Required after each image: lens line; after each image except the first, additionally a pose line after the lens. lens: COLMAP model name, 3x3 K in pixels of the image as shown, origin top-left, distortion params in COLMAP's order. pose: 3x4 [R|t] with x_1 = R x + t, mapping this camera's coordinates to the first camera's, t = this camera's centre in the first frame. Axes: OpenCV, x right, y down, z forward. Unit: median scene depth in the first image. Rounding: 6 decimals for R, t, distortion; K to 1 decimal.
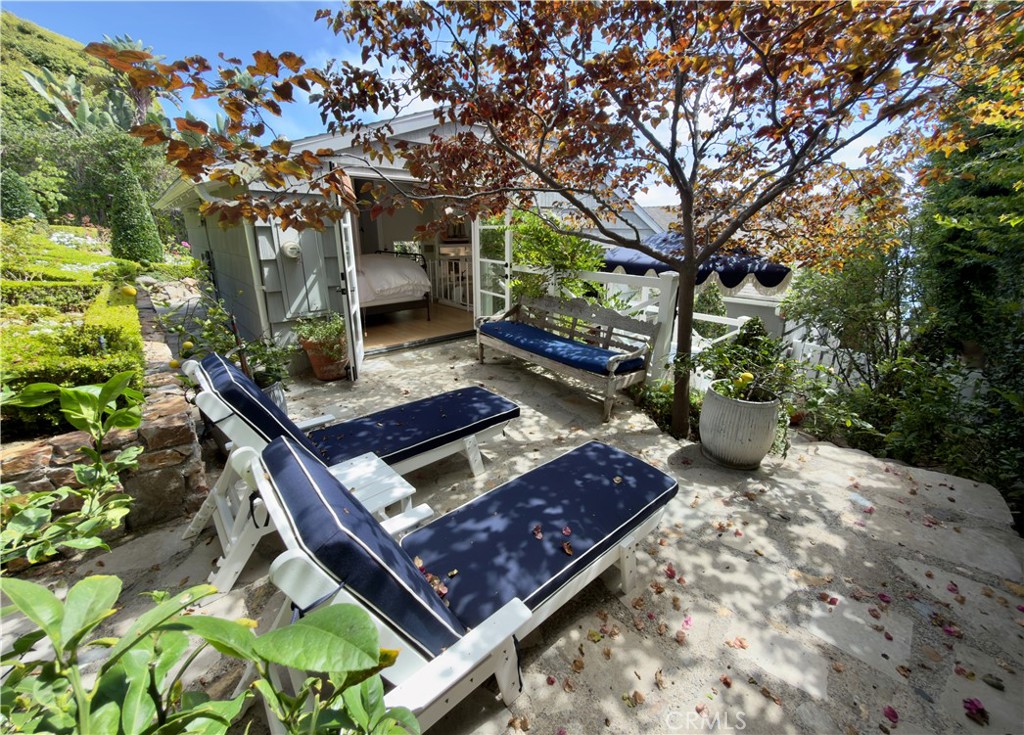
lens RADIAL K [[409.5, 0, 516.9], [0, 409.5, 362.7], [0, 0, 1]] dist [0.004158, 0.000871]
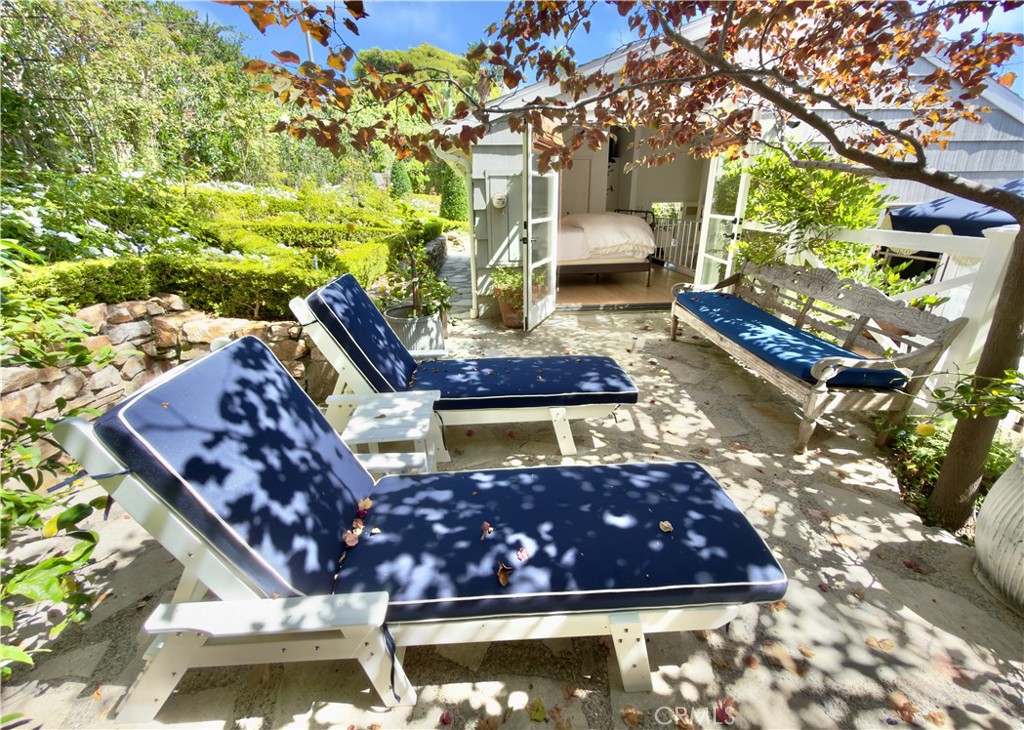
lens RADIAL K [[409.5, 0, 513.7], [0, 409.5, 356.2], [0, 0, 1]] dist [0.004158, 0.000871]
pose [[0.782902, 0.206227, -0.586971, 0.174357], [-0.174883, 0.978371, 0.110484, -0.002203], [0.597060, 0.016153, 0.802034, 0.153914]]
